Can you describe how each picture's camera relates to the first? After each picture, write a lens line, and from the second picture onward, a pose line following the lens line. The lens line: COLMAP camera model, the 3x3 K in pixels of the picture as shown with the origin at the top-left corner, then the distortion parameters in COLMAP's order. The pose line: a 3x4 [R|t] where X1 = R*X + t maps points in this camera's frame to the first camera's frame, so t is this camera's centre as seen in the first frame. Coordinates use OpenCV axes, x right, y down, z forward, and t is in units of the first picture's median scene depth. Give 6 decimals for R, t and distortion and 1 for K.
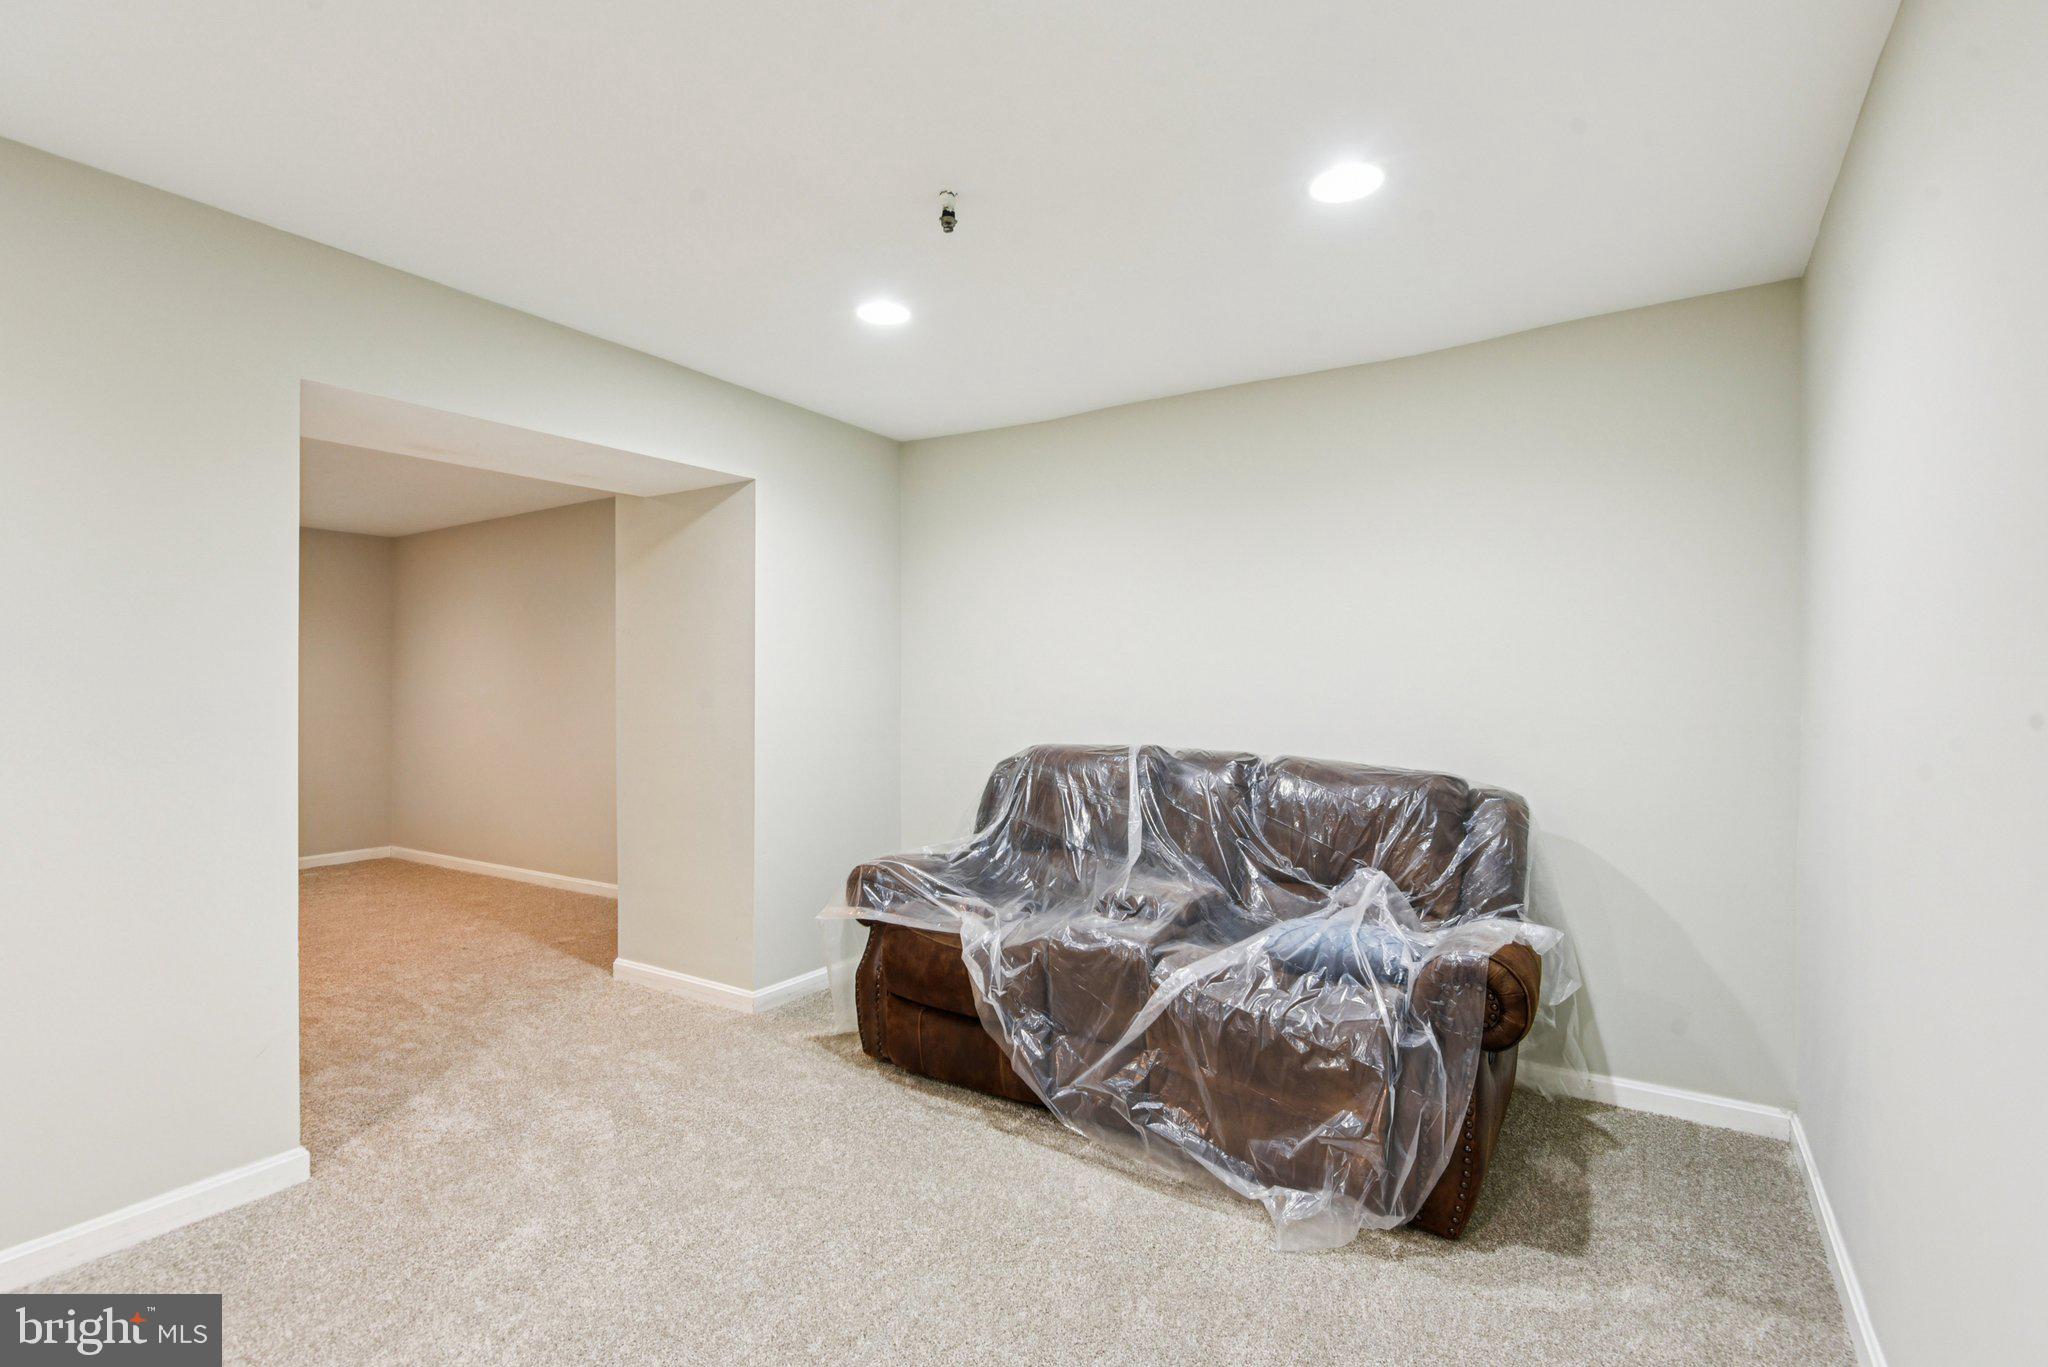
lens RADIAL K [[940.3, 0, 1013.5], [0, 940.3, 682.6], [0, 0, 1]] dist [0.016813, -0.010728]
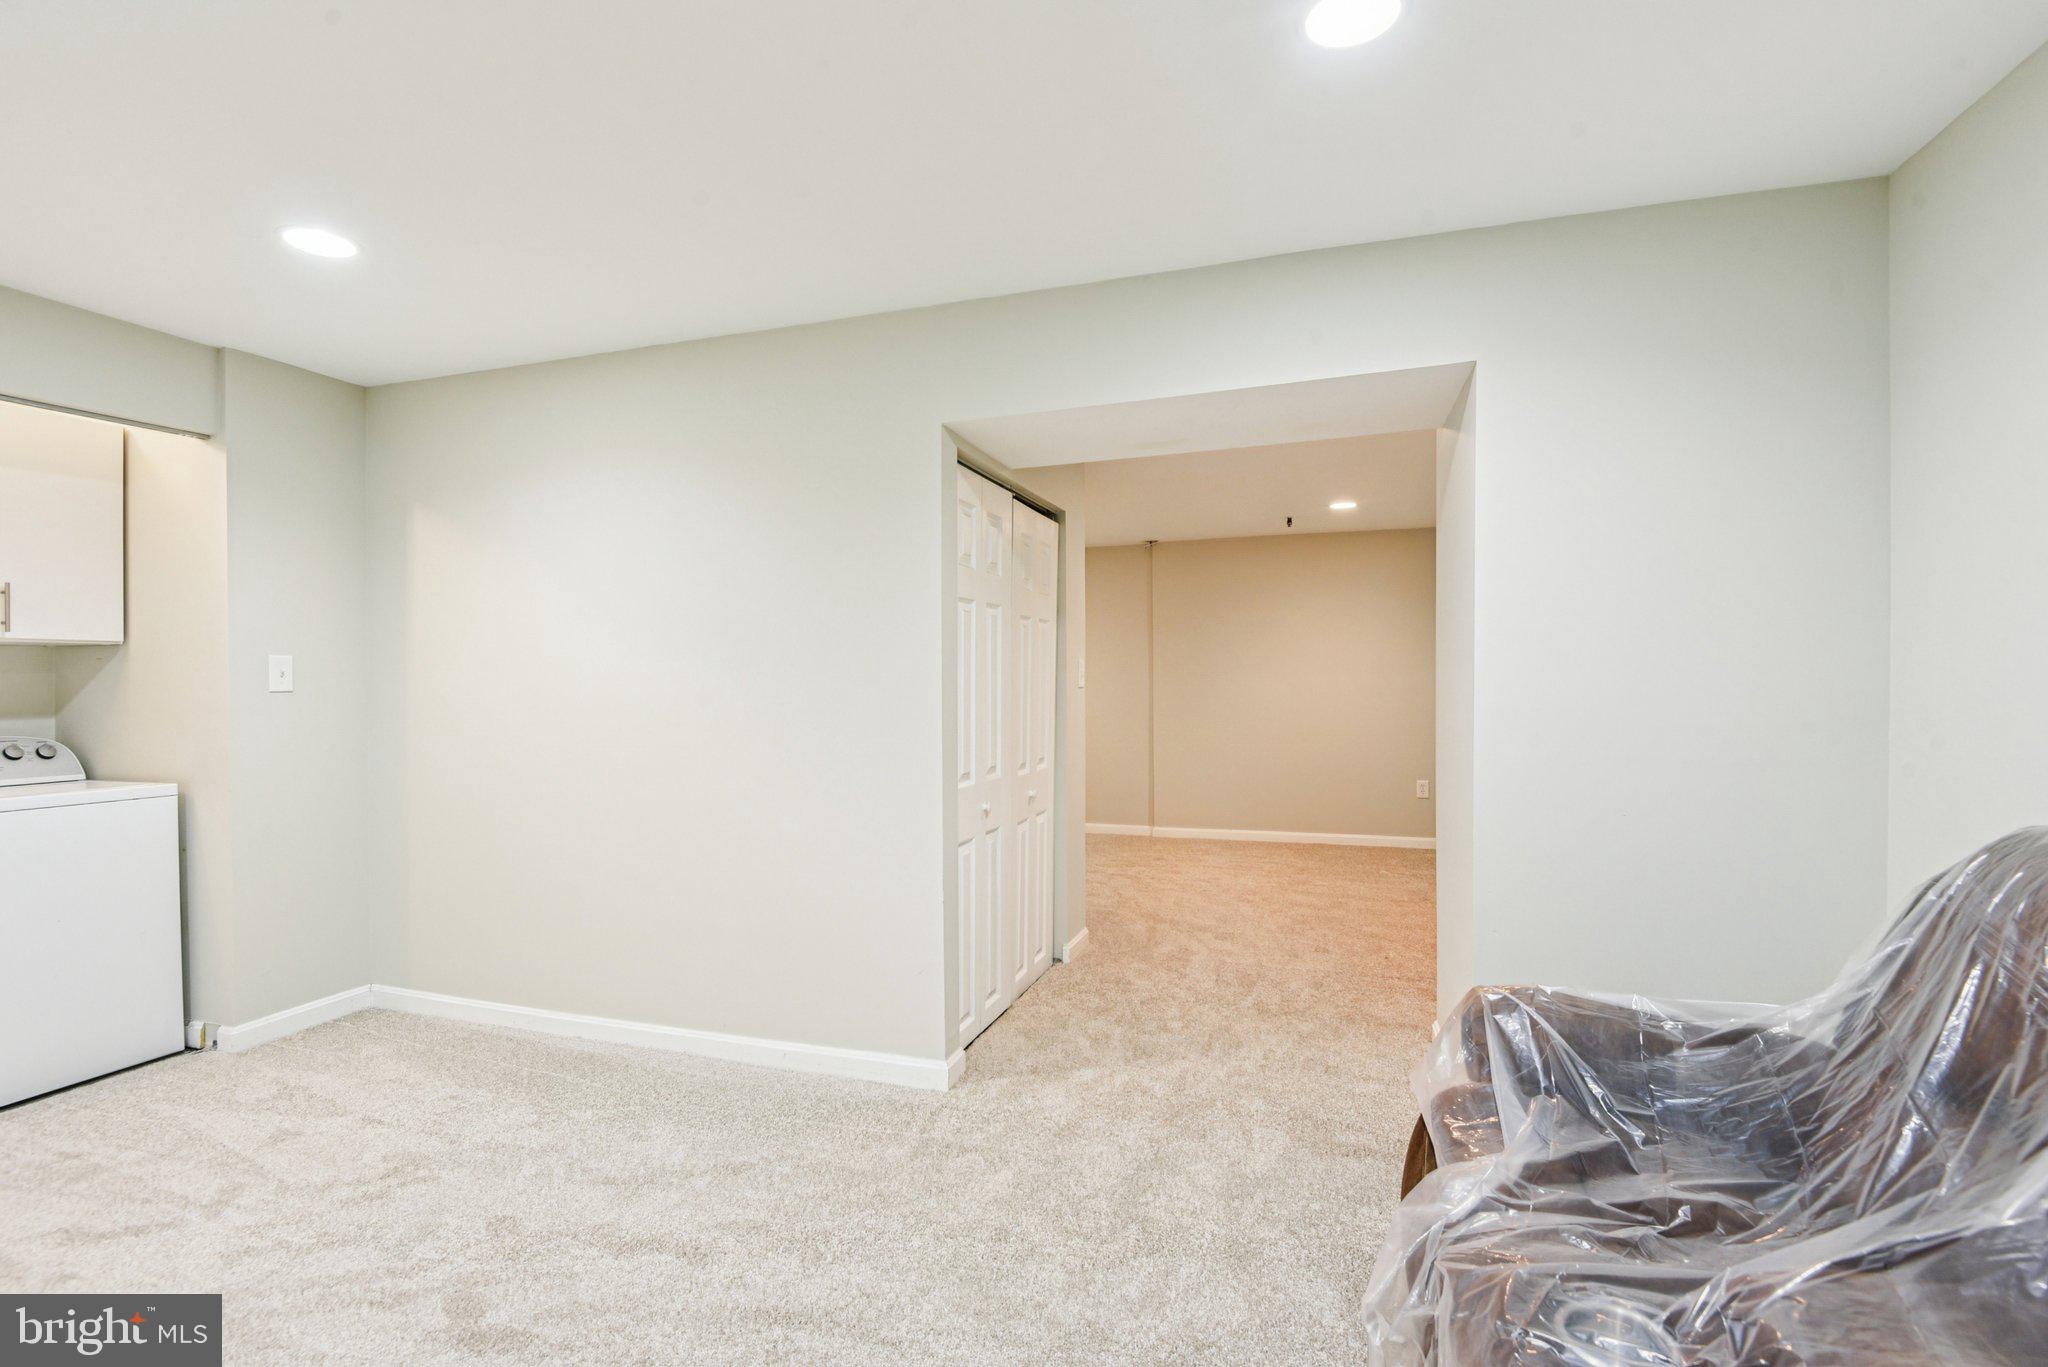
lens RADIAL K [[940.3, 0, 1019.3], [0, 940.3, 687.6], [0, 0, 1]] dist [0.016813, -0.010728]
pose [[0.252504, 0.001047, -0.967595, 0.336297], [0.013418, 0.999899, 0.004584, 0.007249], [0.967503, -0.014141, 0.252464, 0.614664]]
